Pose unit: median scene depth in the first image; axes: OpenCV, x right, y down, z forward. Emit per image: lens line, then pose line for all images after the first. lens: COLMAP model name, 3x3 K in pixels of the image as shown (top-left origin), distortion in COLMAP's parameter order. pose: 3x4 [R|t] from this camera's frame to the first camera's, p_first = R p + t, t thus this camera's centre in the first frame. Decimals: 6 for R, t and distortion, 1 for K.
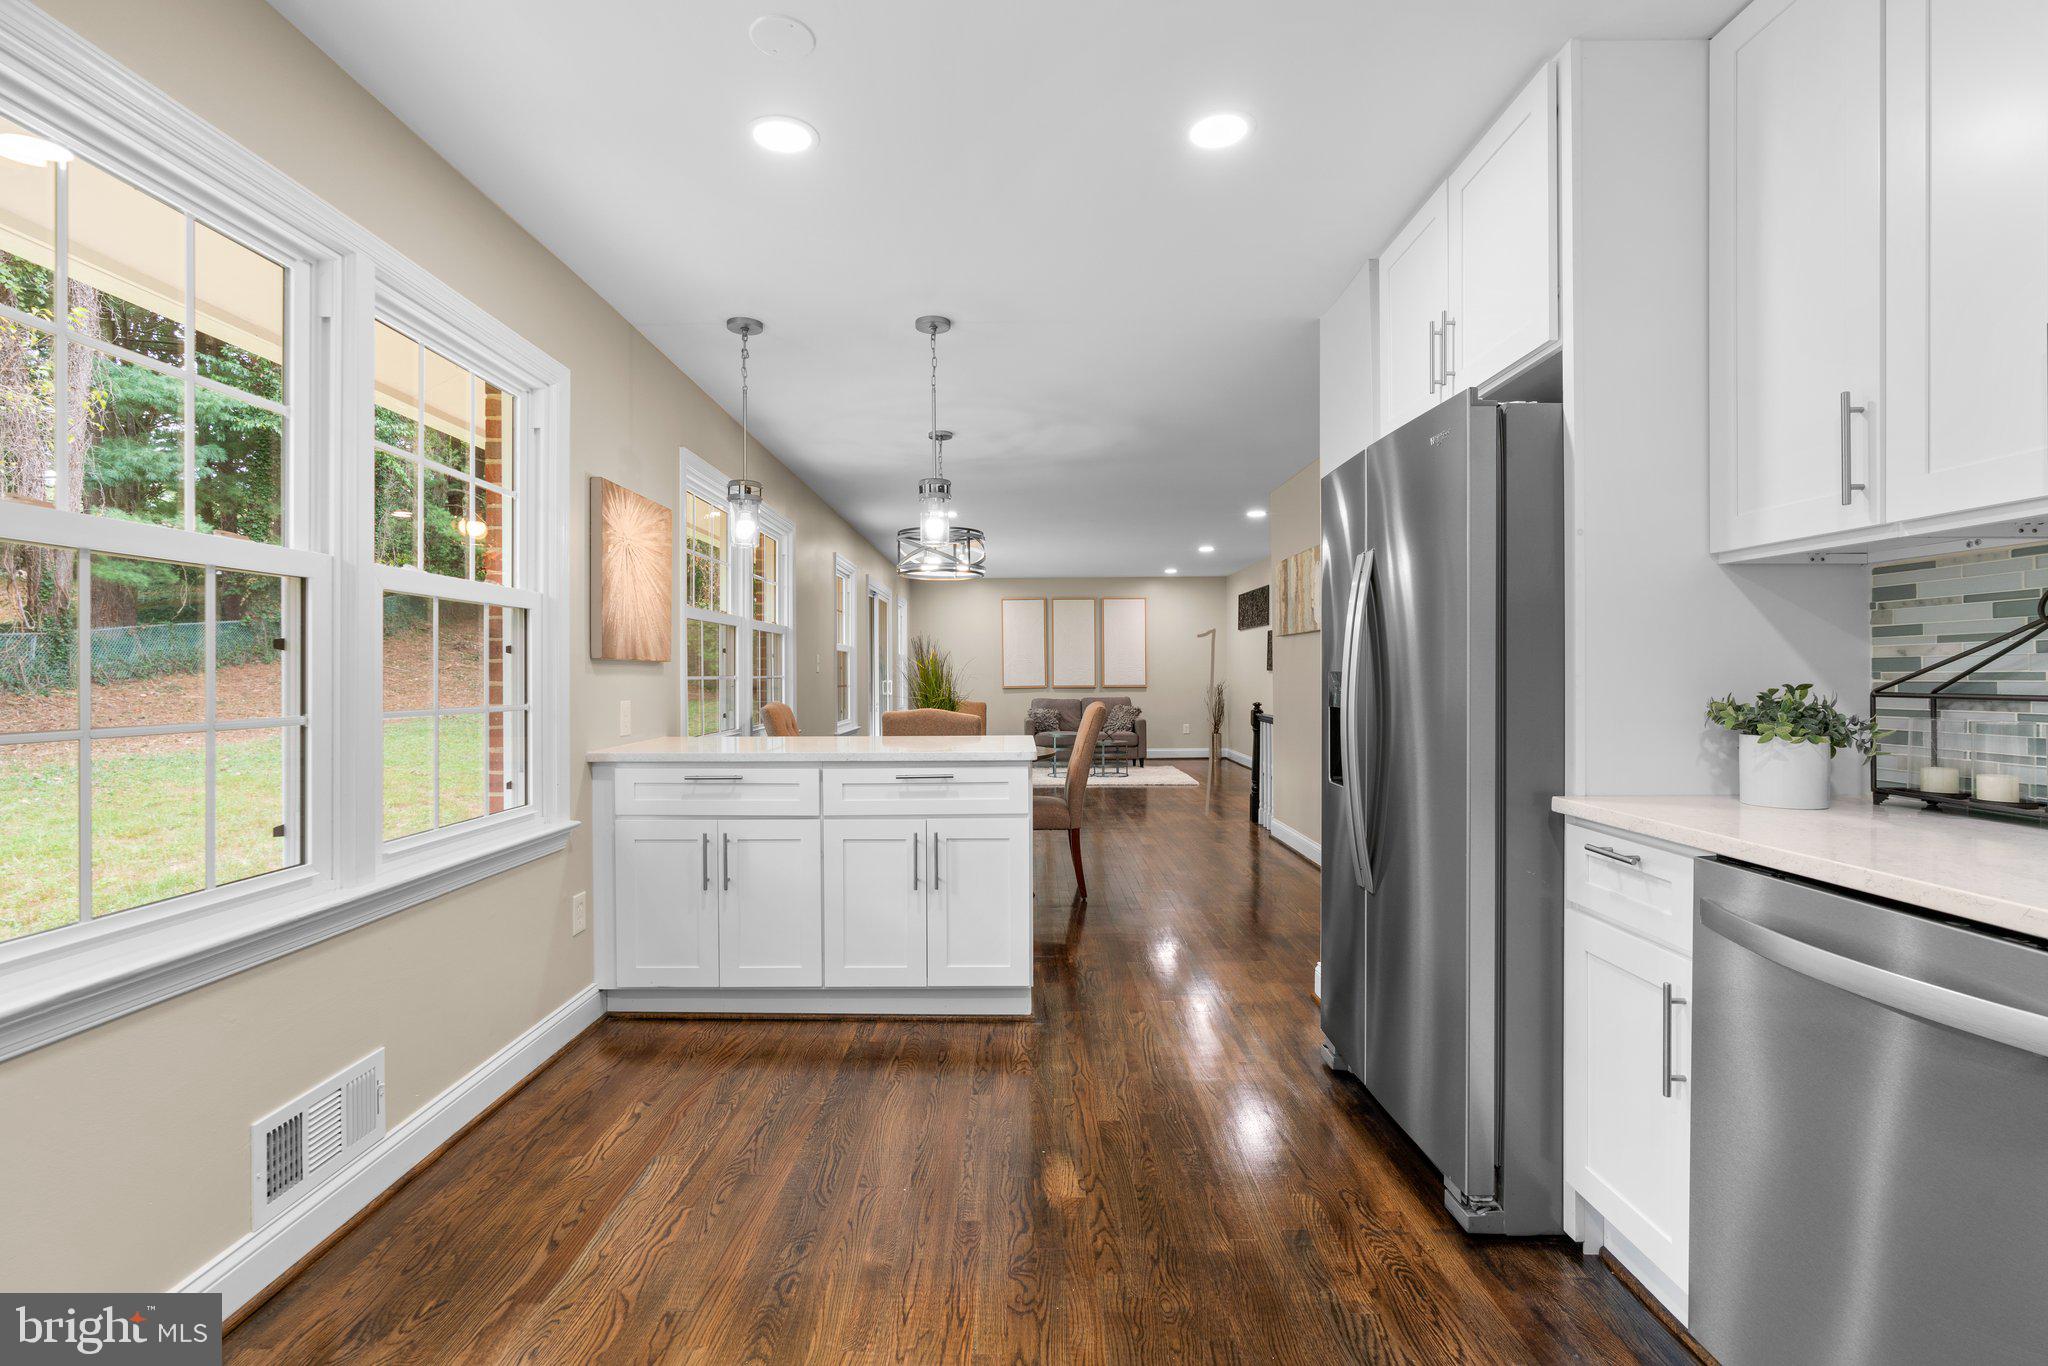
lens RADIAL K [[920.8, 0, 1016.3], [0, 920.8, 678.0], [0, 0, 1]] dist [-0.014941, 0.008083]
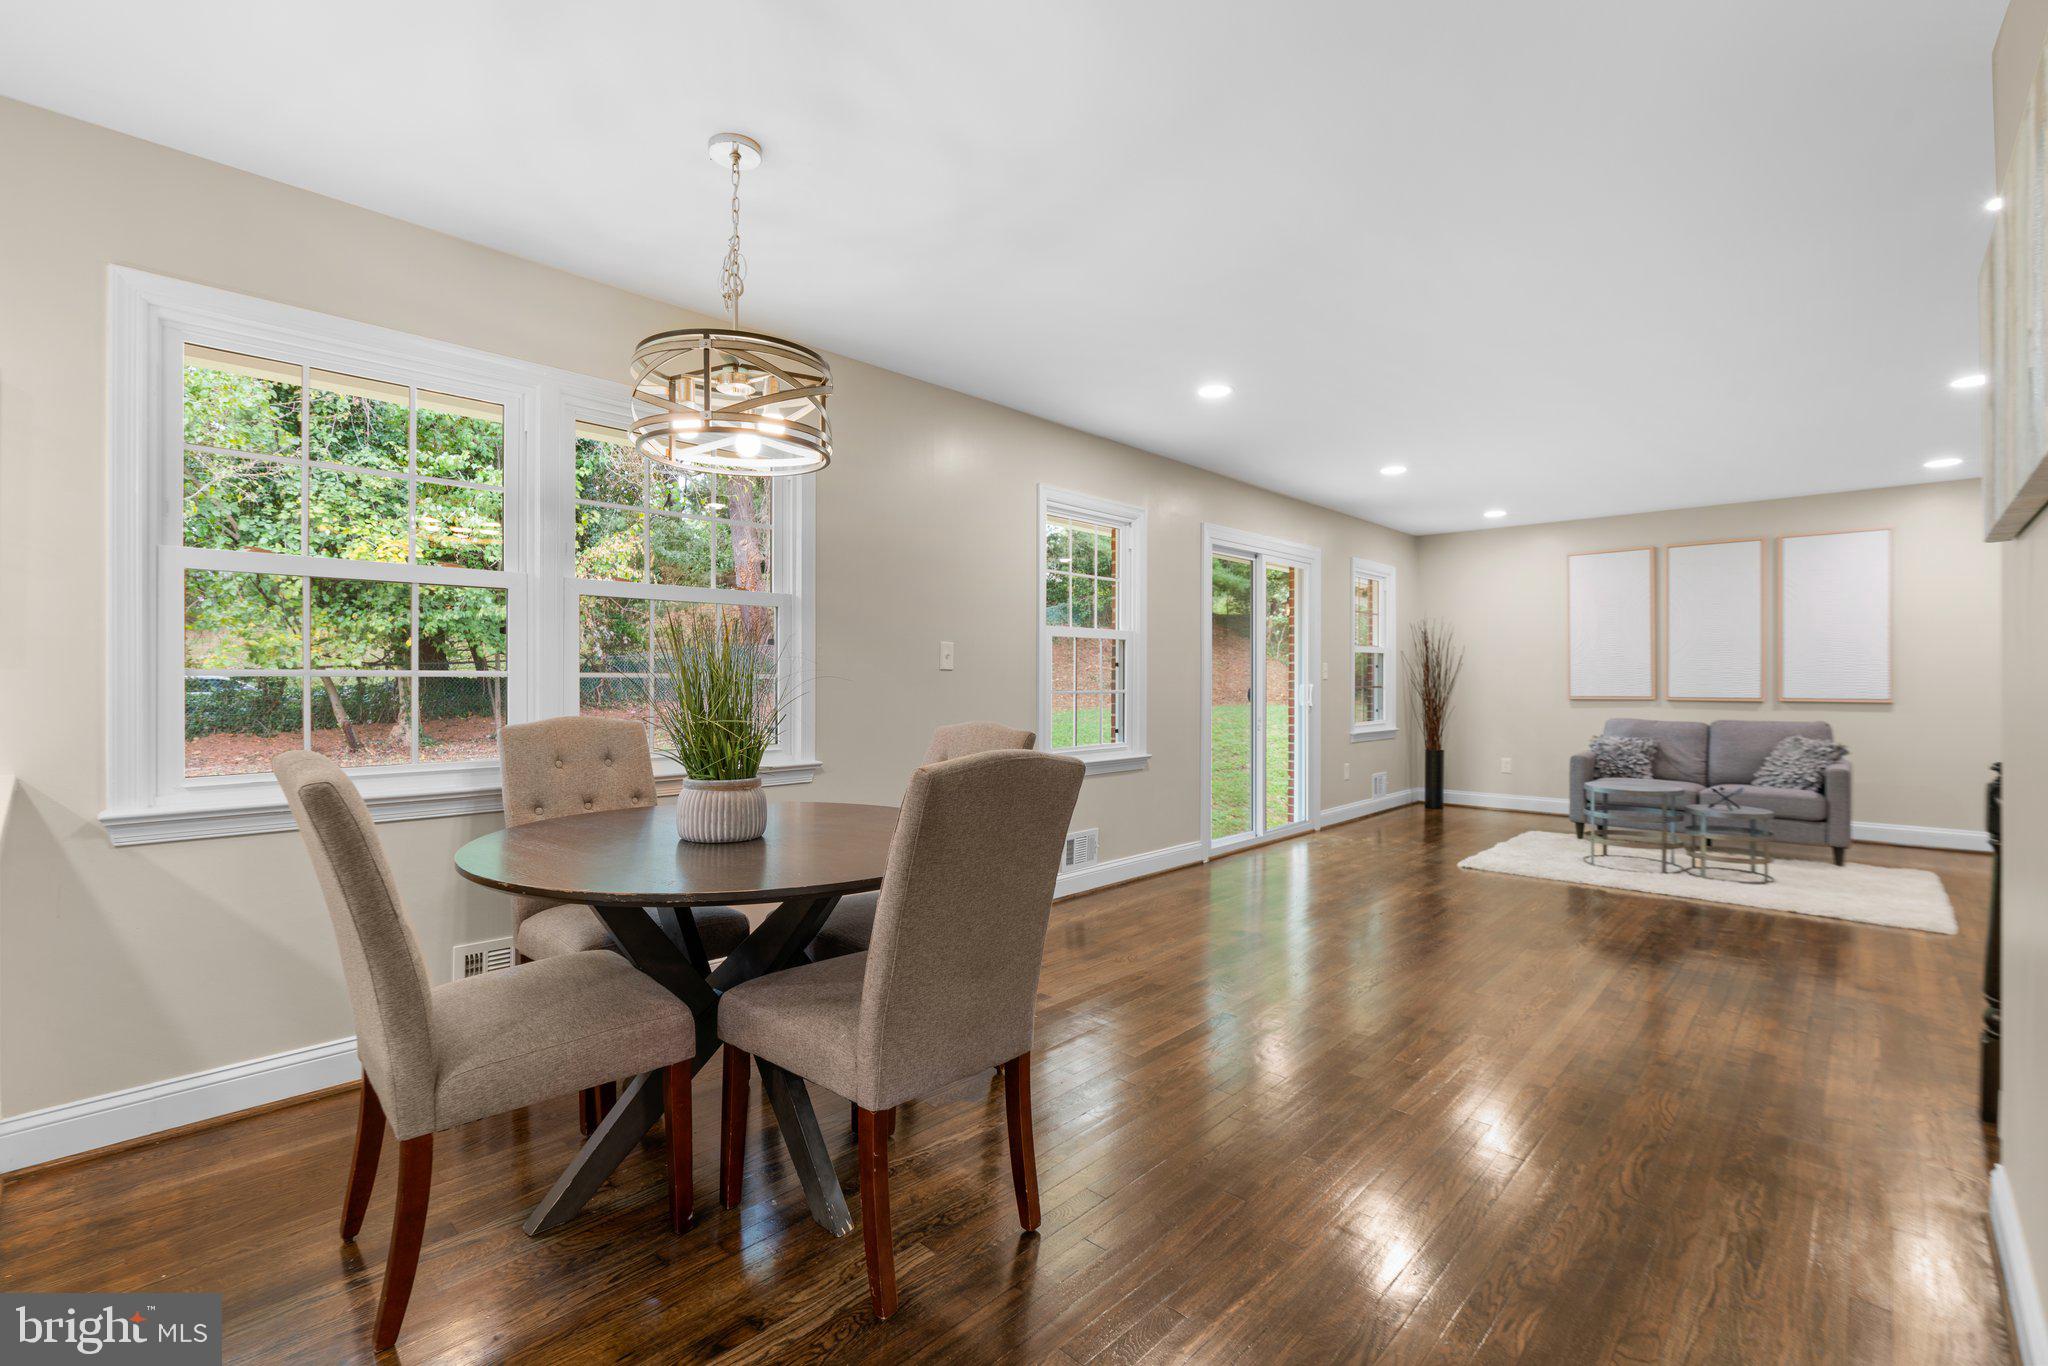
lens RADIAL K [[941.6, 0, 1010.4], [0, 941.6, 677.5], [0, 0, 1]] dist [-0.011876, 0.000661]
pose [[0.739196, 0.003603, -0.673481, 0.559237], [-0.007050, 0.999972, -0.002387, 0.002392], [0.673453, 0.006512, 0.739201, 1.265029]]
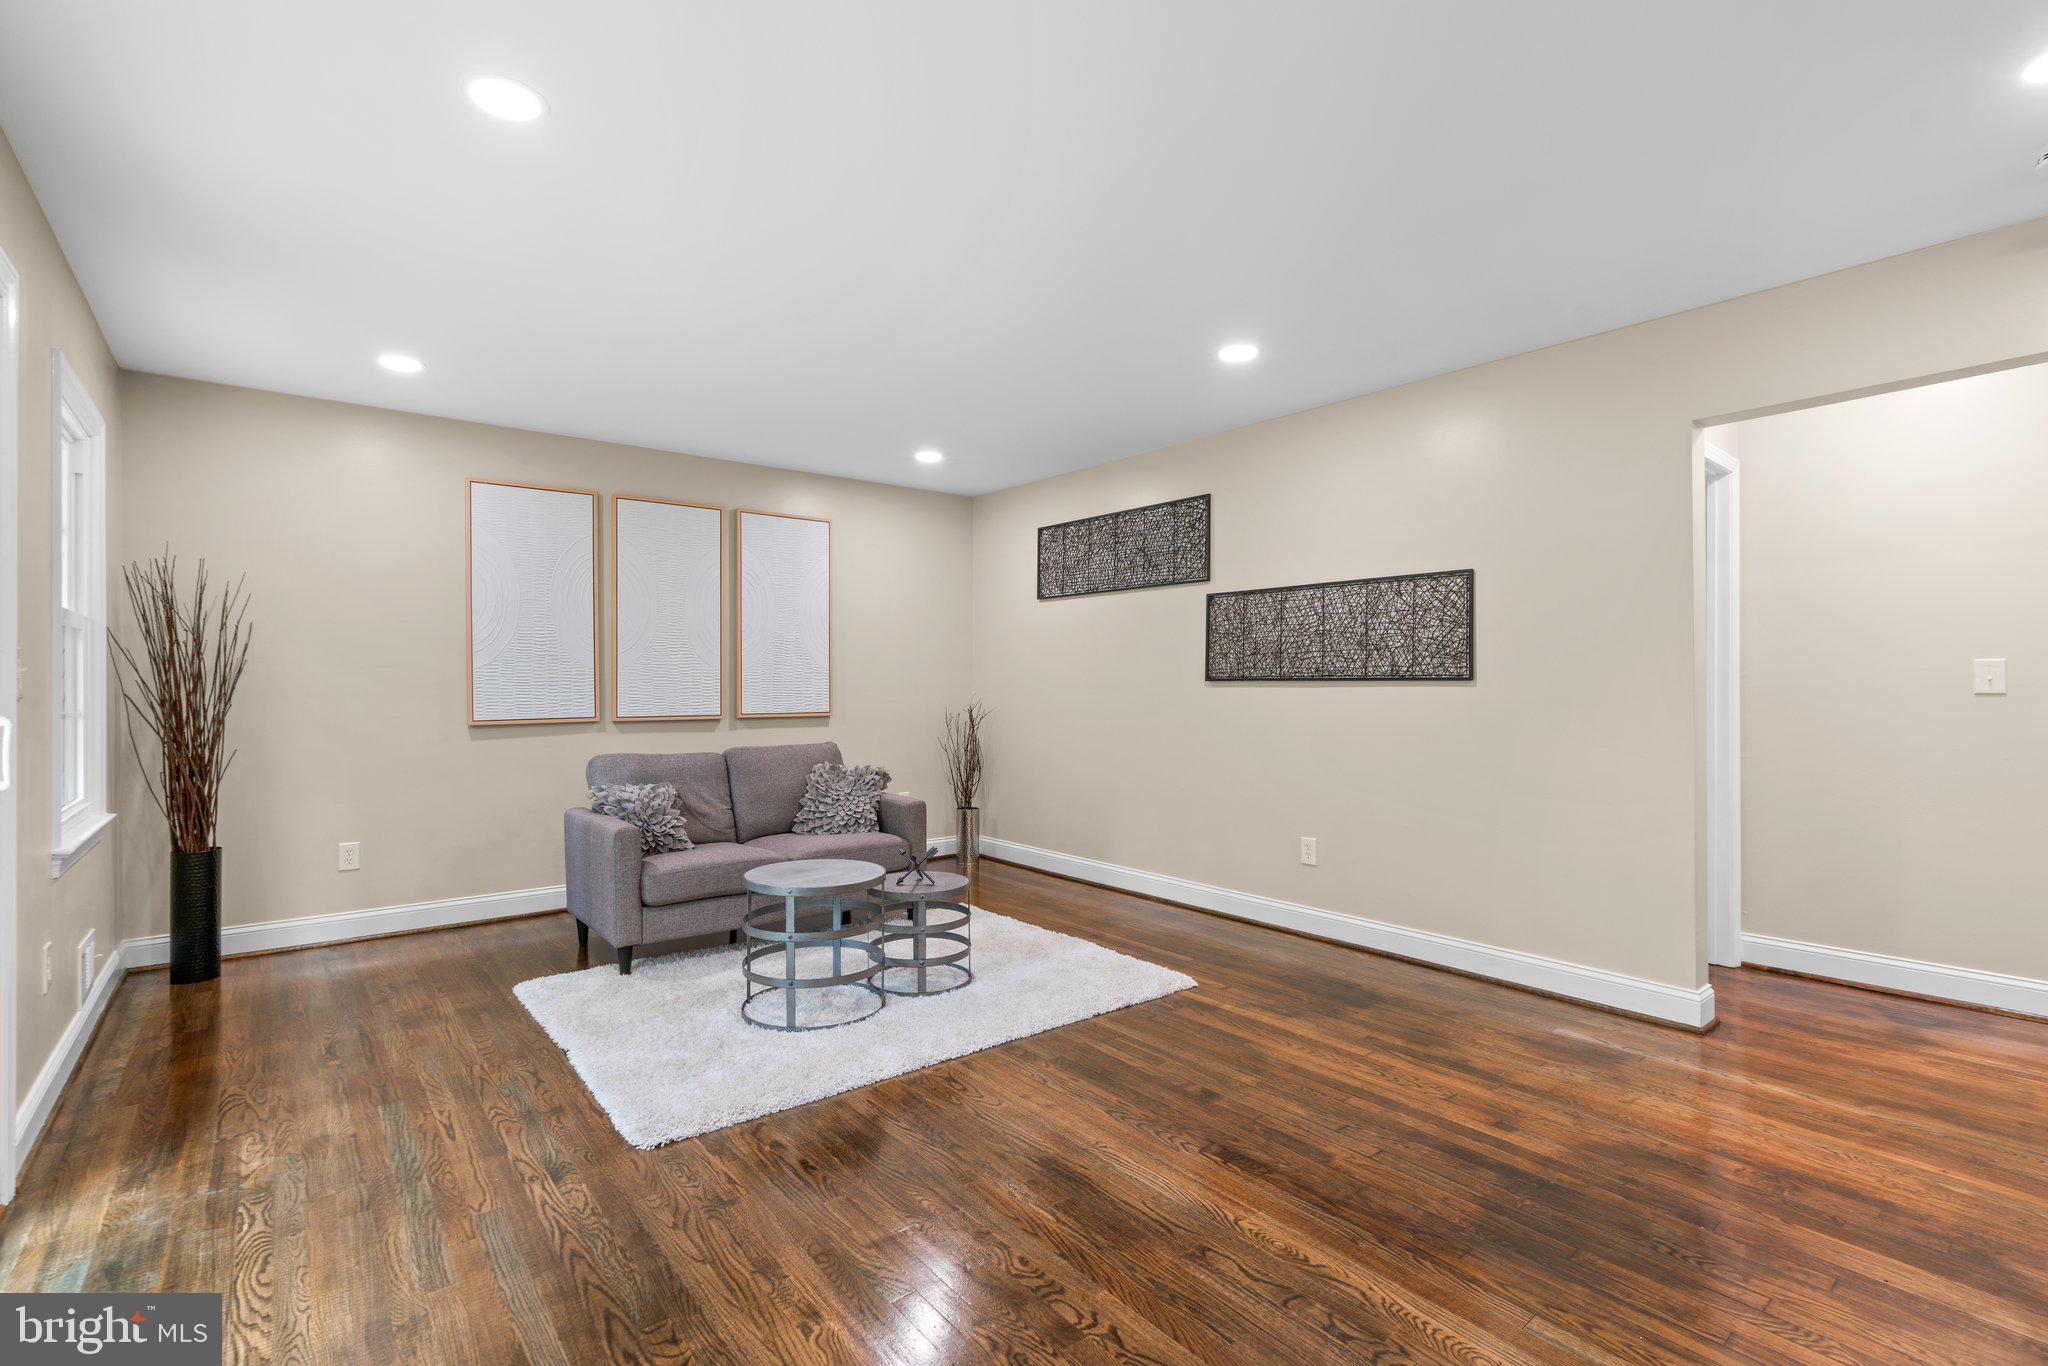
lens RADIAL K [[932.5, 0, 1013.7], [0, 932.5, 676.7], [0, 0, 1]] dist [-0.015947, 0.010247]
pose [[0.779658, 0.009101, 0.626139, -0.331151], [-0.000696, 0.999906, -0.013668, -0.014801], [-0.626205, 0.010220, 0.779592, 2.521430]]
